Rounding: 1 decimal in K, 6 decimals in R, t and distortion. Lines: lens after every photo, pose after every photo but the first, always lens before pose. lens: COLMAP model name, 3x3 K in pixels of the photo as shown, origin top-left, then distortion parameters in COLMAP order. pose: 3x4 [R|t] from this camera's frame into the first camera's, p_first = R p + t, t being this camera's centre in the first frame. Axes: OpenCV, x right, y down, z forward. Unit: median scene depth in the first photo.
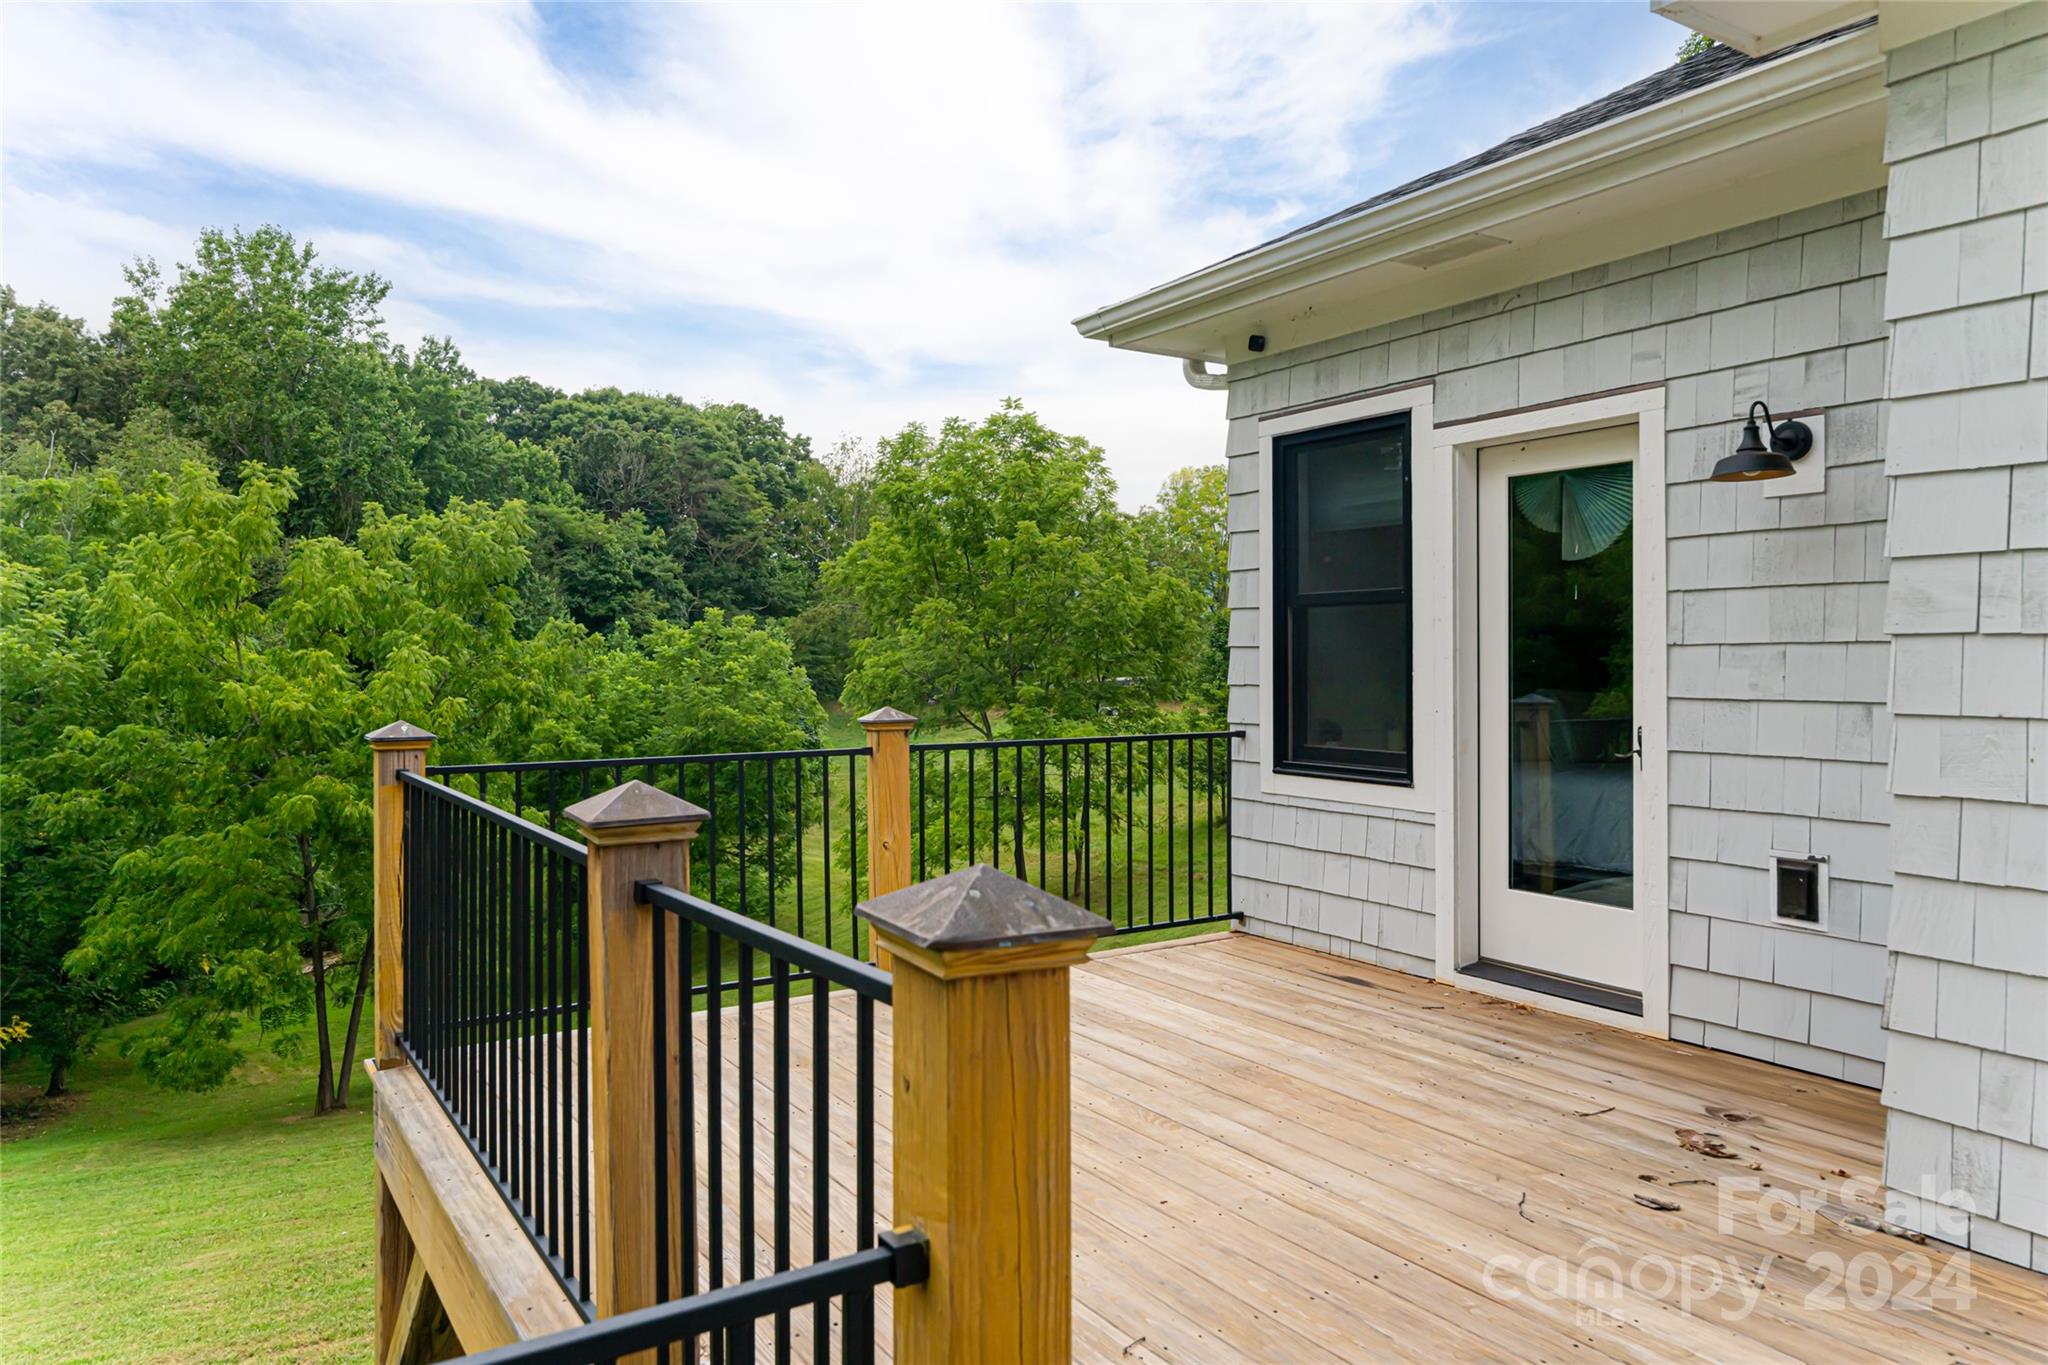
lens RADIAL K [[1381.6, 0, 1025.9], [0, 1381.6, 653.6], [0, 0, 1]] dist [0.000582, 0.001374]
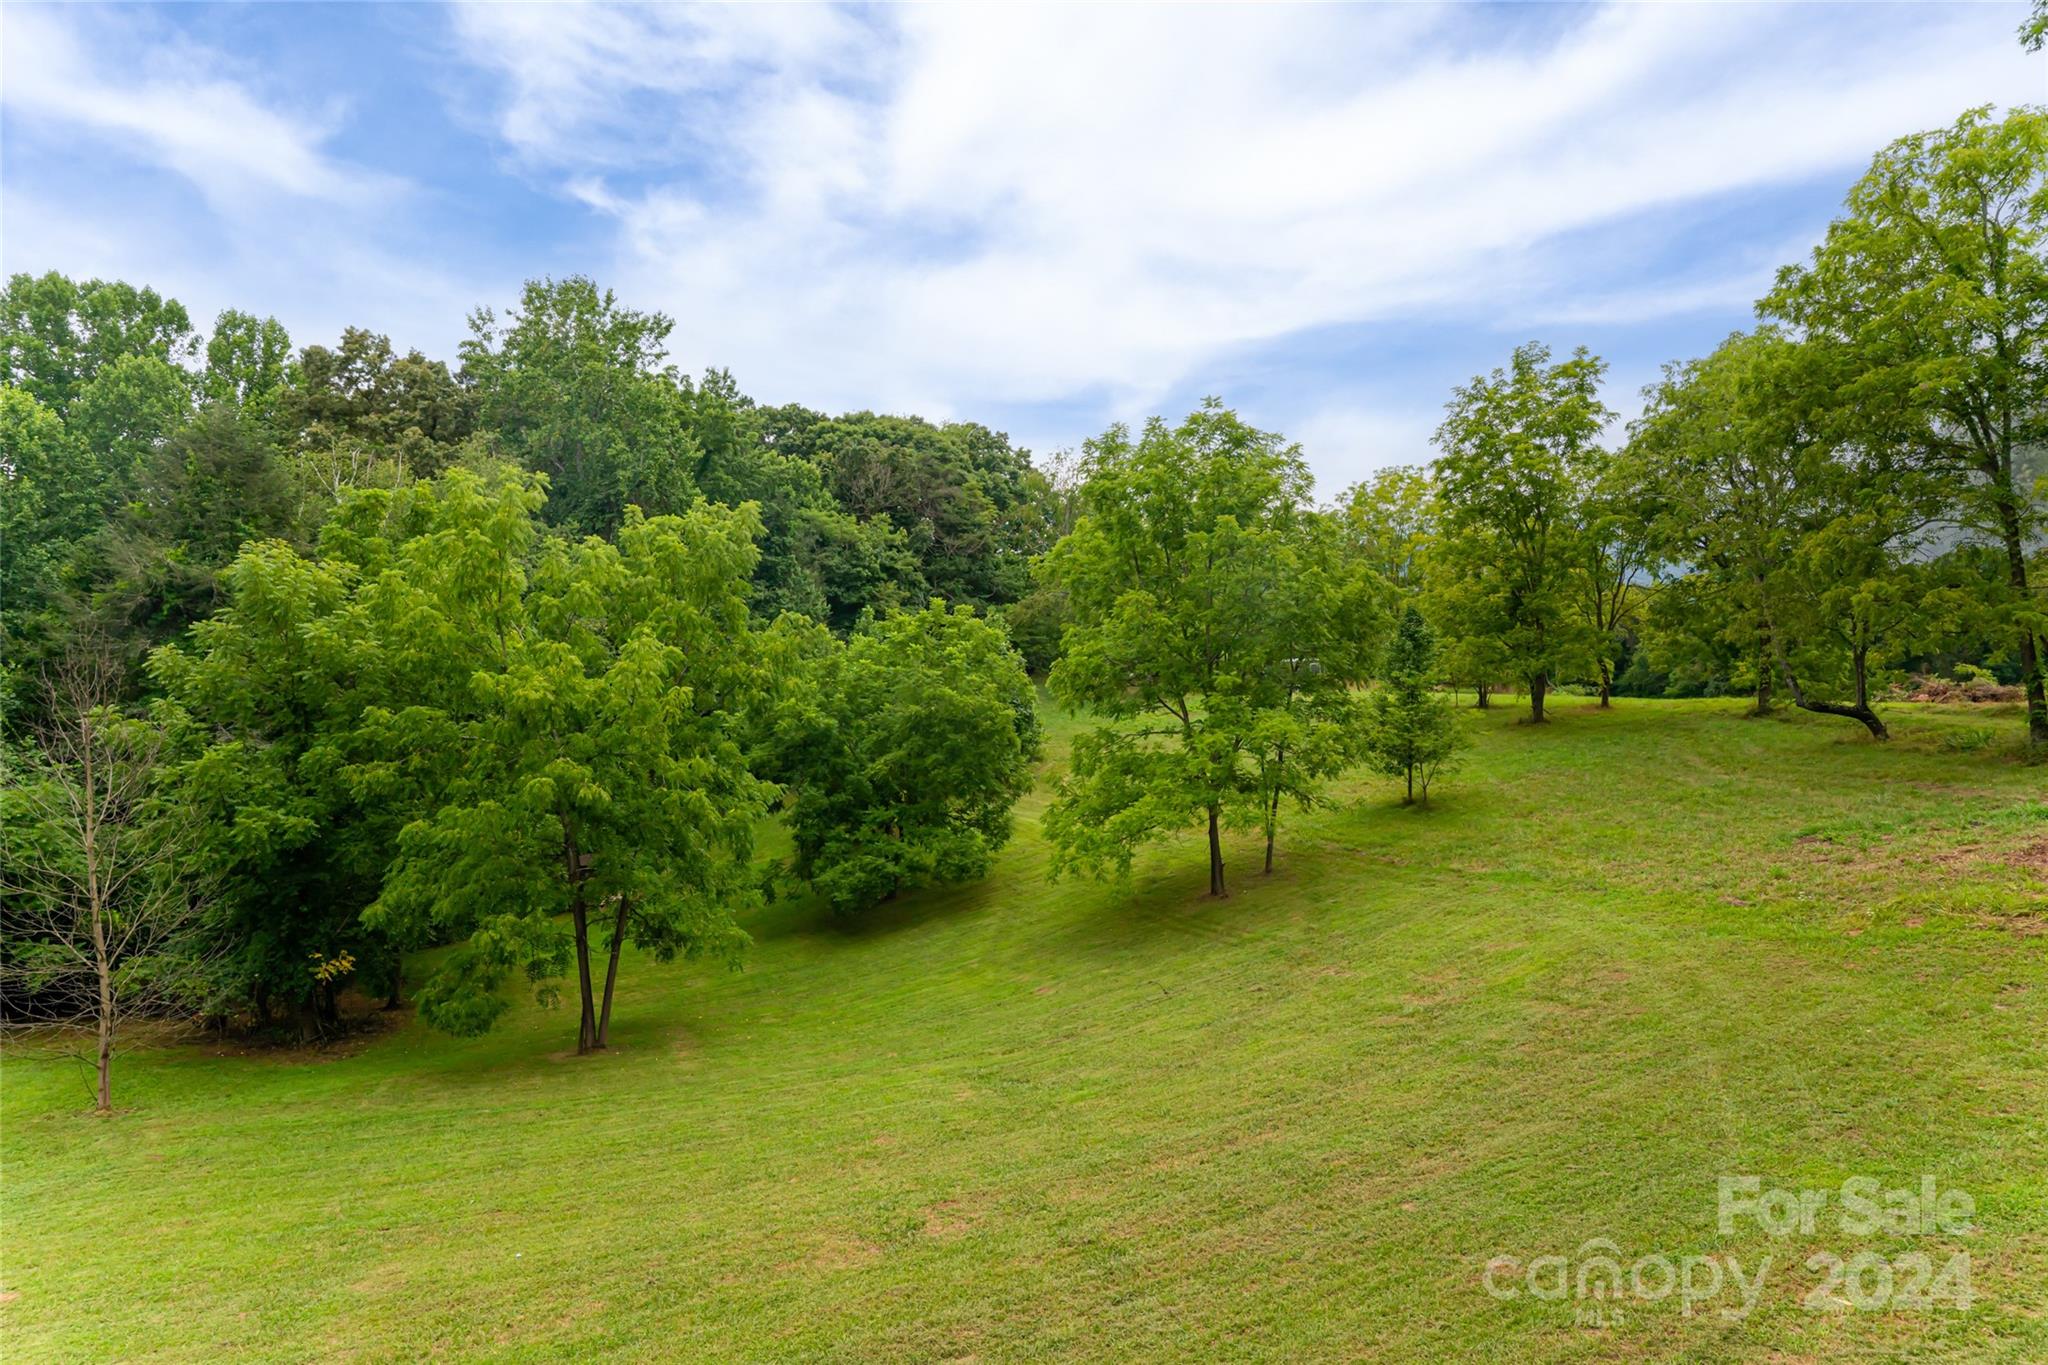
lens RADIAL K [[1134.1, 0, 1024.0], [0, 1134.1, 682.5], [0, 0, 1]] dist [0.000275, -0.000157]
pose [[0.986670, 0.012050, -0.162289, -0.007494], [-0.004747, 0.998962, 0.045310, -0.007424], [0.162667, -0.043936, 0.985702, 0.111939]]
